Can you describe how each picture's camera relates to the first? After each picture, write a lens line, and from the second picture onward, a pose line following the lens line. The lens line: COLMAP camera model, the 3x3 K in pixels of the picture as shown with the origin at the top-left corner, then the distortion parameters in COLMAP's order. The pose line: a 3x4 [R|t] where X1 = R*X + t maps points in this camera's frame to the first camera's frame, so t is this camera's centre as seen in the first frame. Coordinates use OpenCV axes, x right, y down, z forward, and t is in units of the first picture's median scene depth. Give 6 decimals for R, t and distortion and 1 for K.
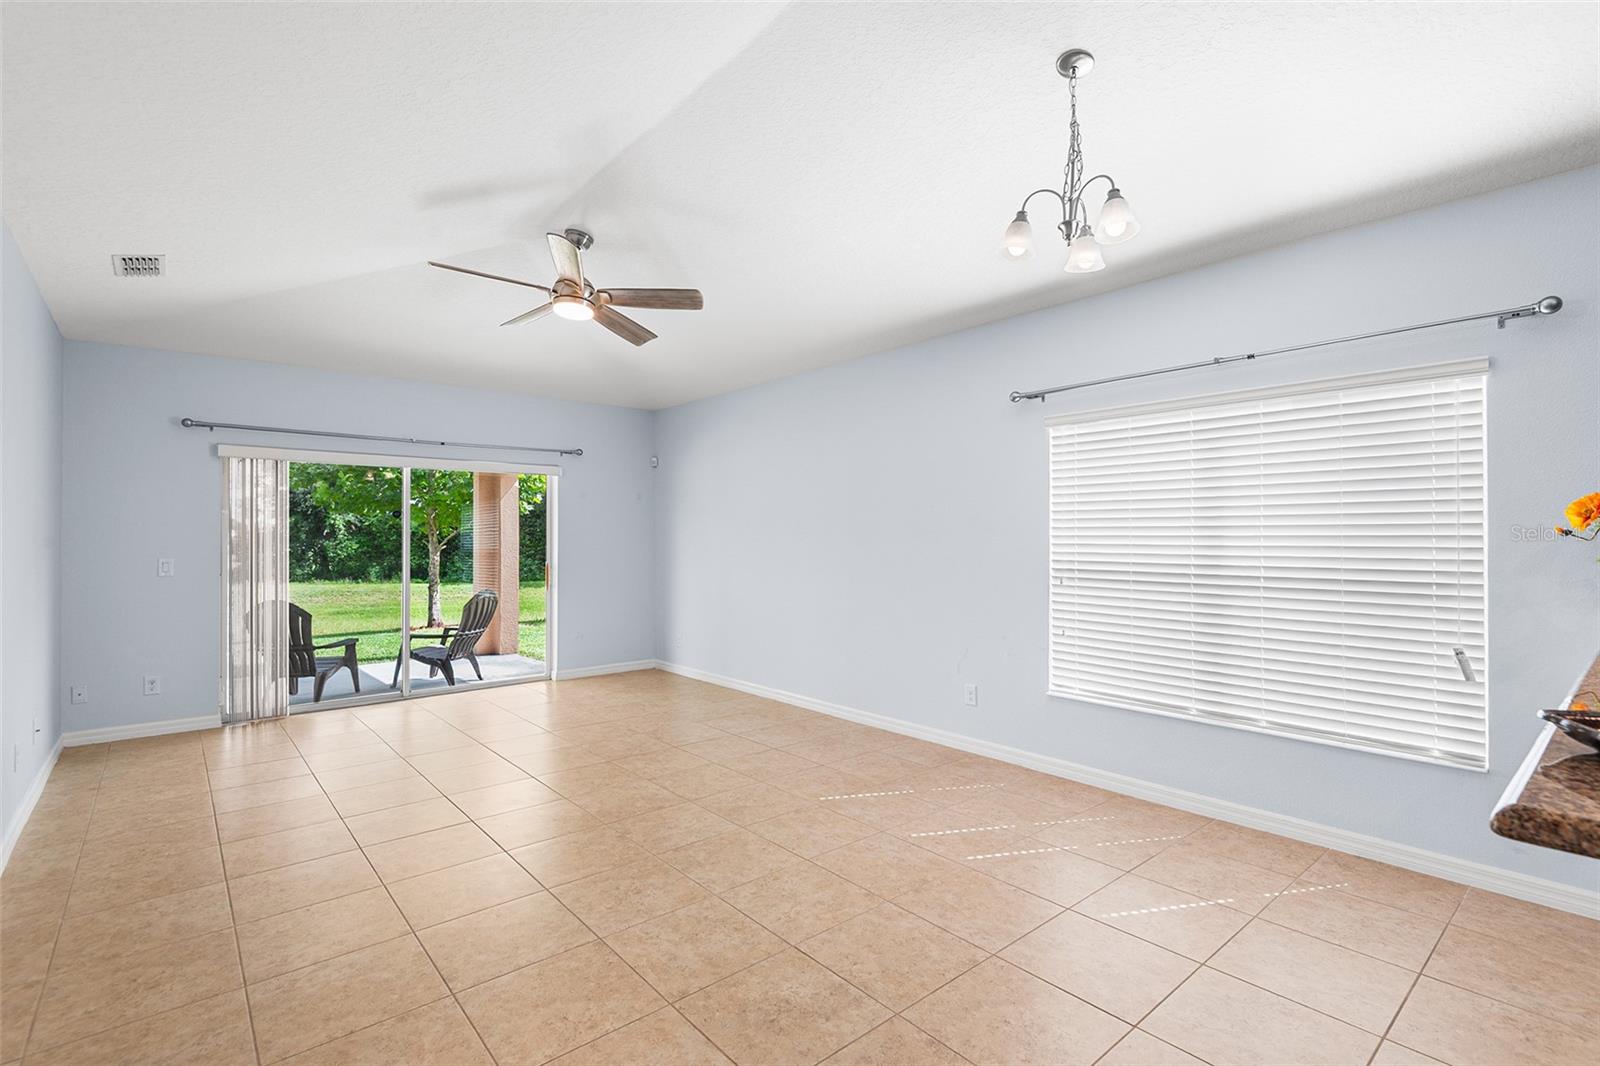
lens RADIAL K [[735.7, 0, 800.0], [0, 735.7, 533.0], [0, 0, 1]] dist [0.015216, 0.000312]
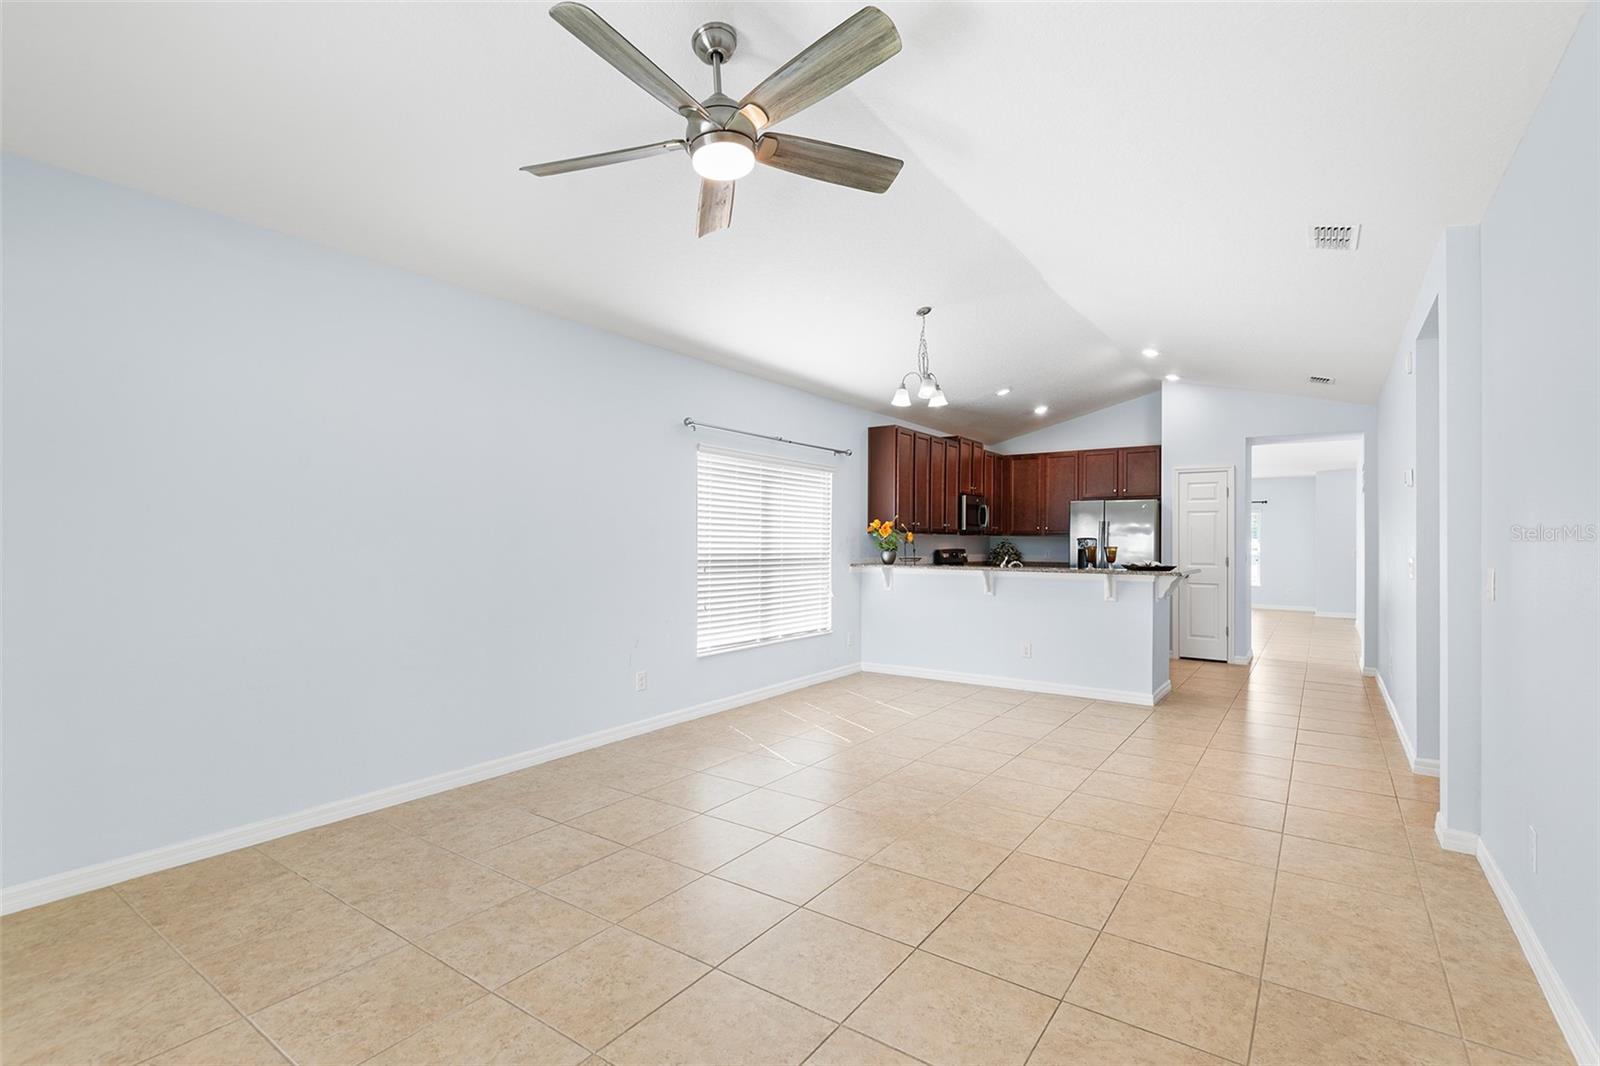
lens RADIAL K [[735.7, 0, 800.0], [0, 735.7, 533.0], [0, 0, 1]] dist [0.015216, 0.000312]
pose [[-0.240054, 0.009144, 0.970716, -1.245335], [-0.007700, 0.999906, -0.011323, 0.016065], [-0.970729, -0.010193, -0.239961, 1.462536]]
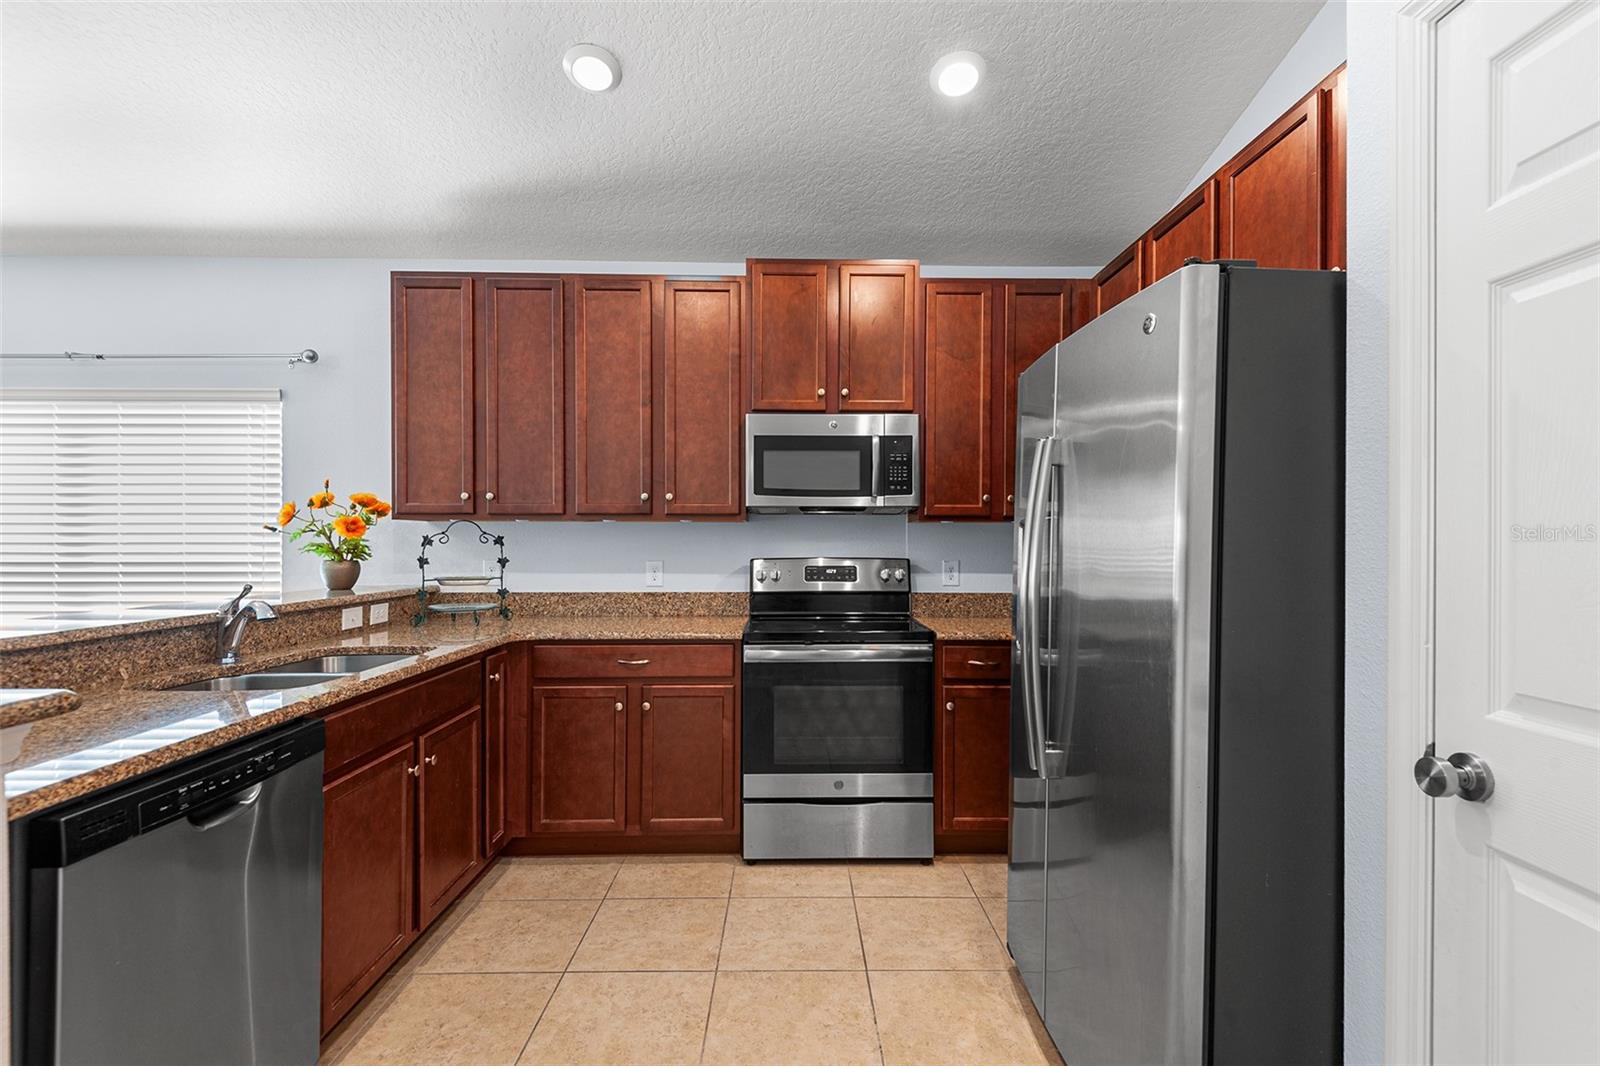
lens RADIAL K [[735.7, 0, 800.0], [0, 735.7, 533.0], [0, 0, 1]] dist [0.015216, 0.000312]
pose [[0.648702, -0.013978, 0.760914, 0.462688], [0.001766, 0.999856, 0.016861, -0.012061], [-0.761040, -0.009594, 0.648634, -0.410452]]
